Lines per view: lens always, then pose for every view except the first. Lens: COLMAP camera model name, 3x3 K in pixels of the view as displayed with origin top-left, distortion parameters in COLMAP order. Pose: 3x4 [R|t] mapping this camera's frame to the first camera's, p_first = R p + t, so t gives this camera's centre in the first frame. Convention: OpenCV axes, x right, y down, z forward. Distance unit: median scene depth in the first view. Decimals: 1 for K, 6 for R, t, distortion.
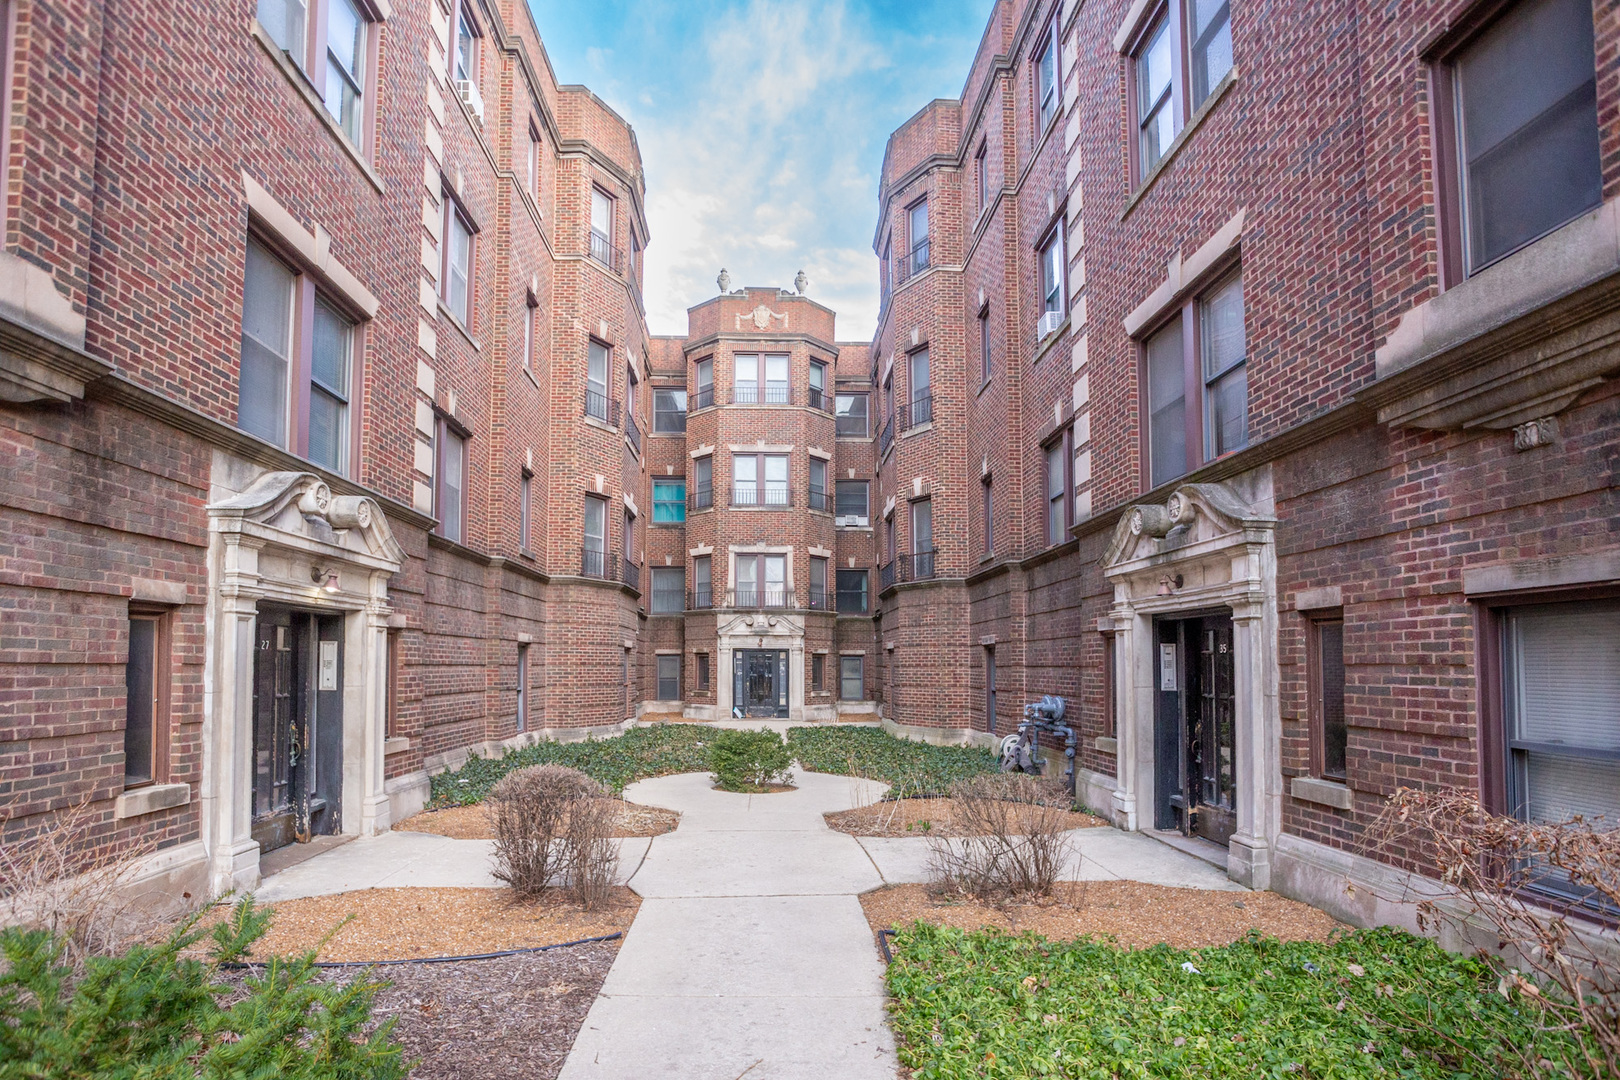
lens RADIAL K [[1439.7, 0, 810.0], [0, 1439.7, 540.0], [0, 0, 1]] dist [-0.096122, 0.165974]
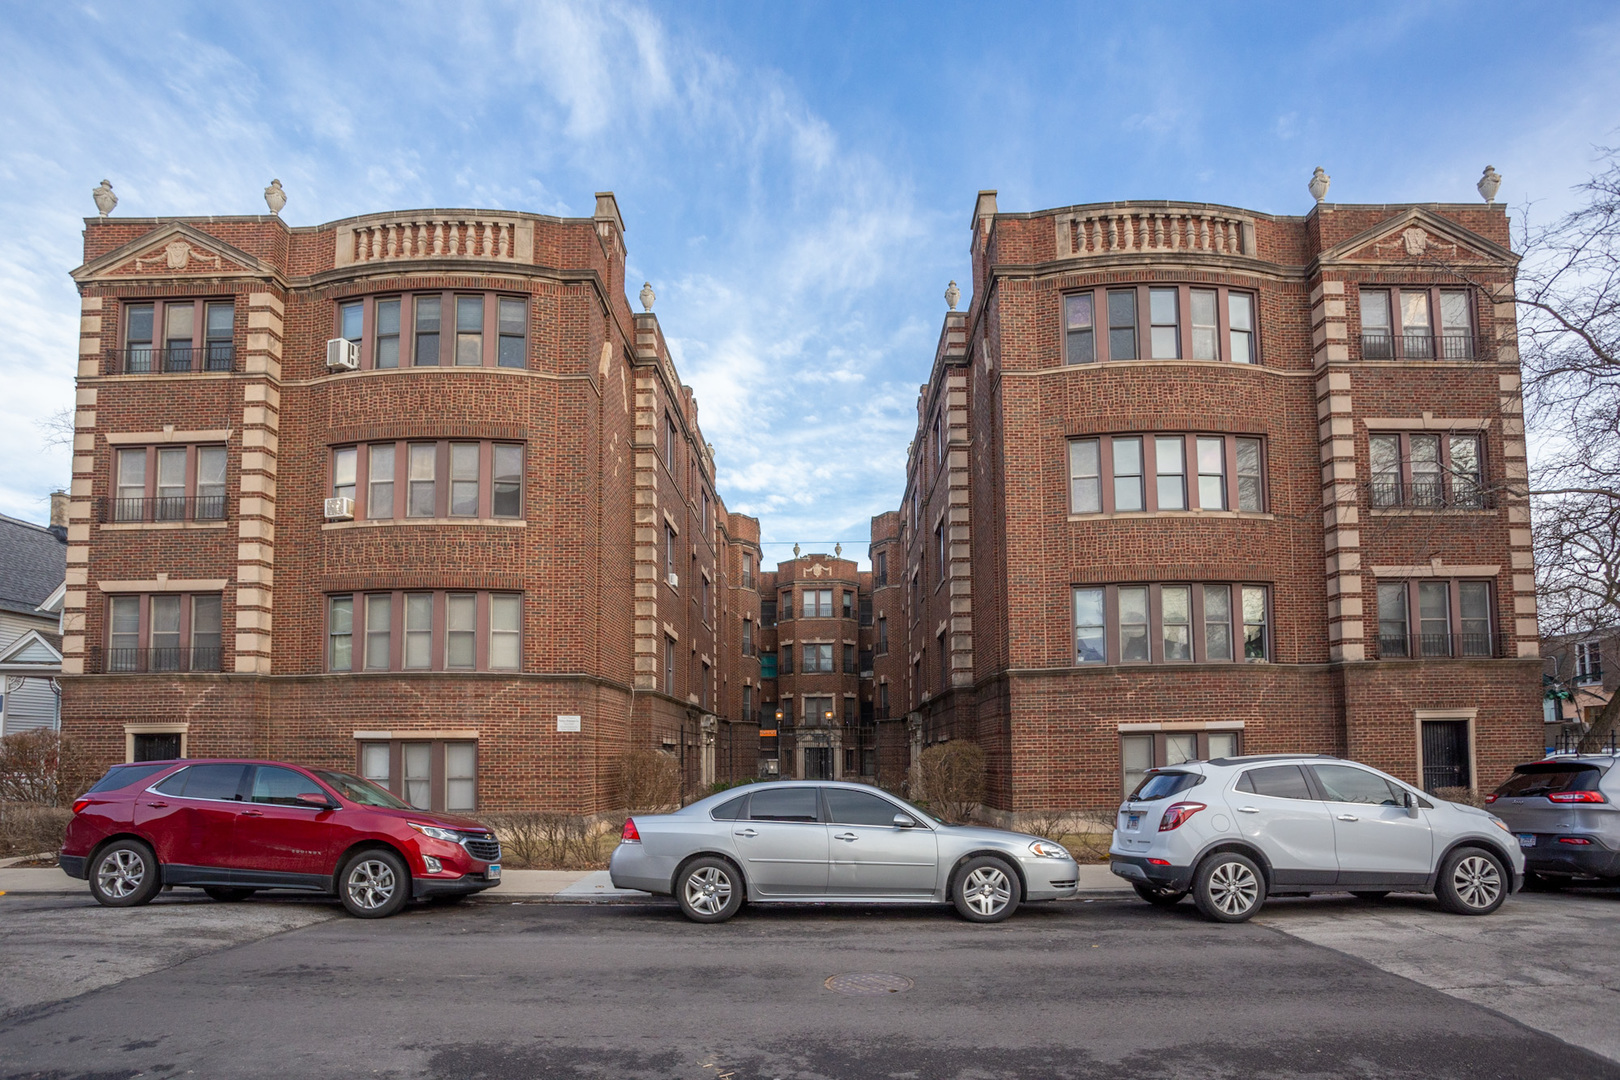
lens RADIAL K [[1439.7, 0, 810.0], [0, 1439.7, 540.0], [0, 0, 1]] dist [-0.096122, 0.165974]
pose [[0.998784, -0.015112, -0.046921, 0.046849], [0.012173, 0.997983, -0.062297, -0.079184], [0.047768, 0.061650, 0.996954, -0.902879]]
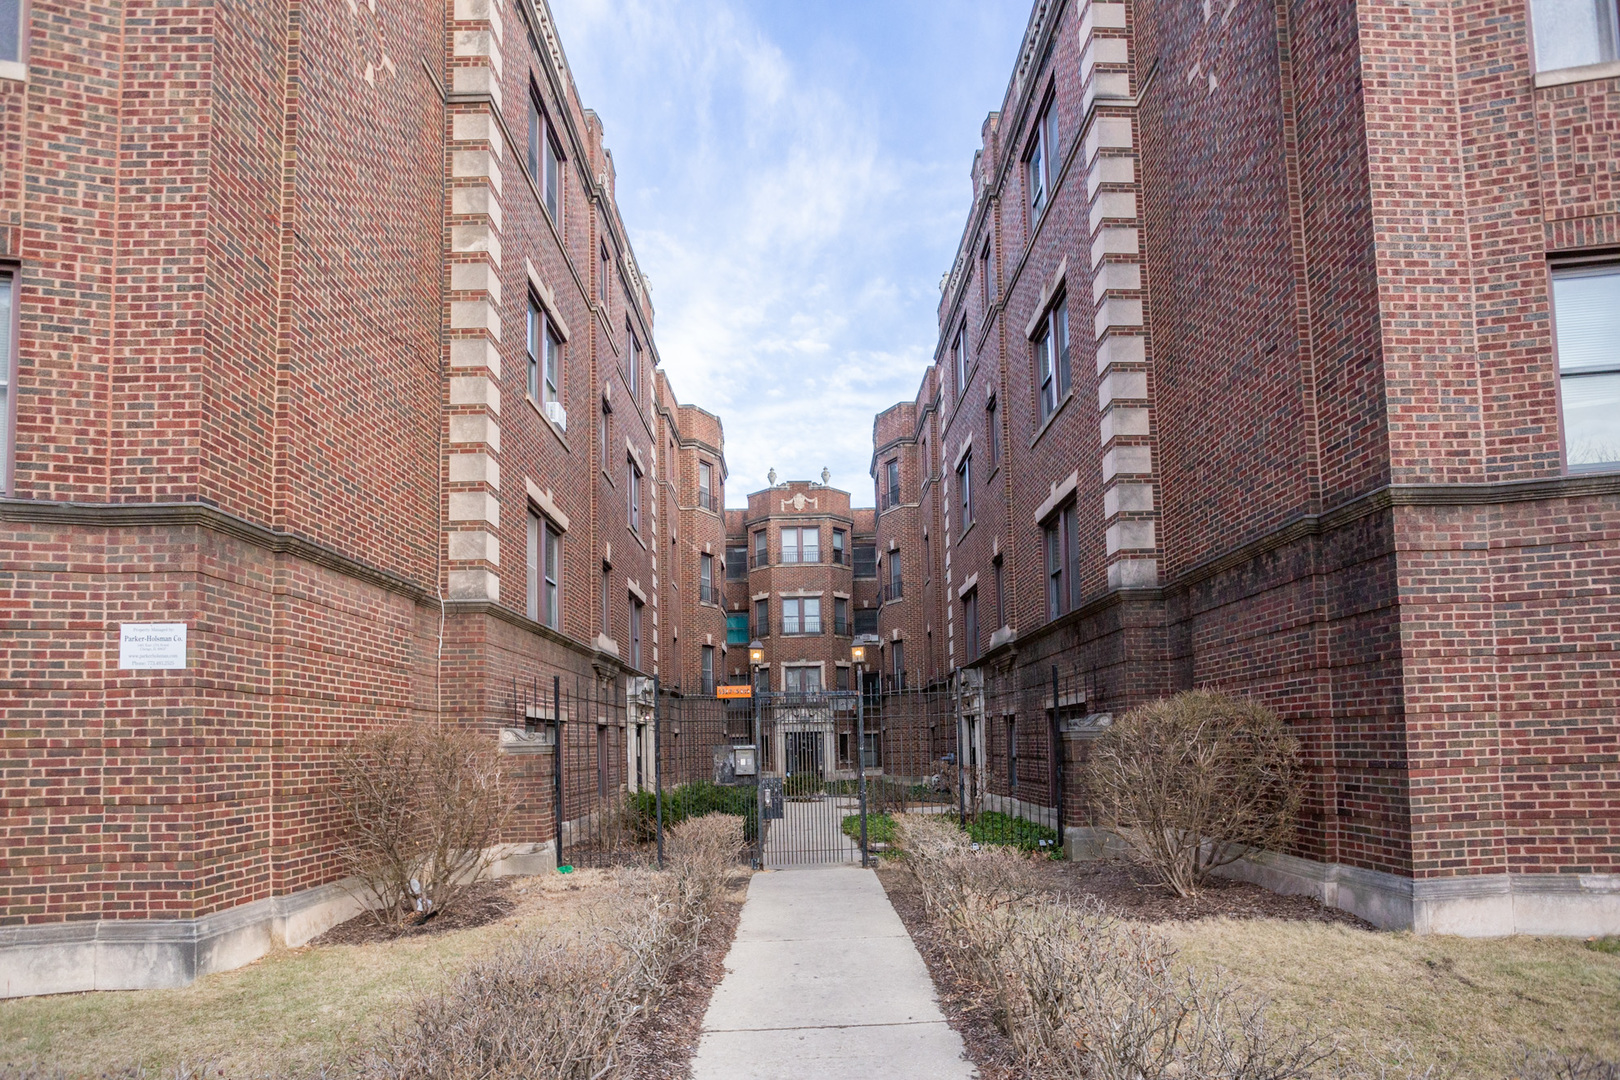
lens RADIAL K [[1439.7, 0, 810.0], [0, 1439.7, 540.0], [0, 0, 1]] dist [-0.096122, 0.165974]
pose [[0.999320, -0.026873, -0.025232, 0.013277], [0.025463, 0.998182, -0.054621, -0.038329], [0.026654, 0.053941, 0.998188, -0.459001]]
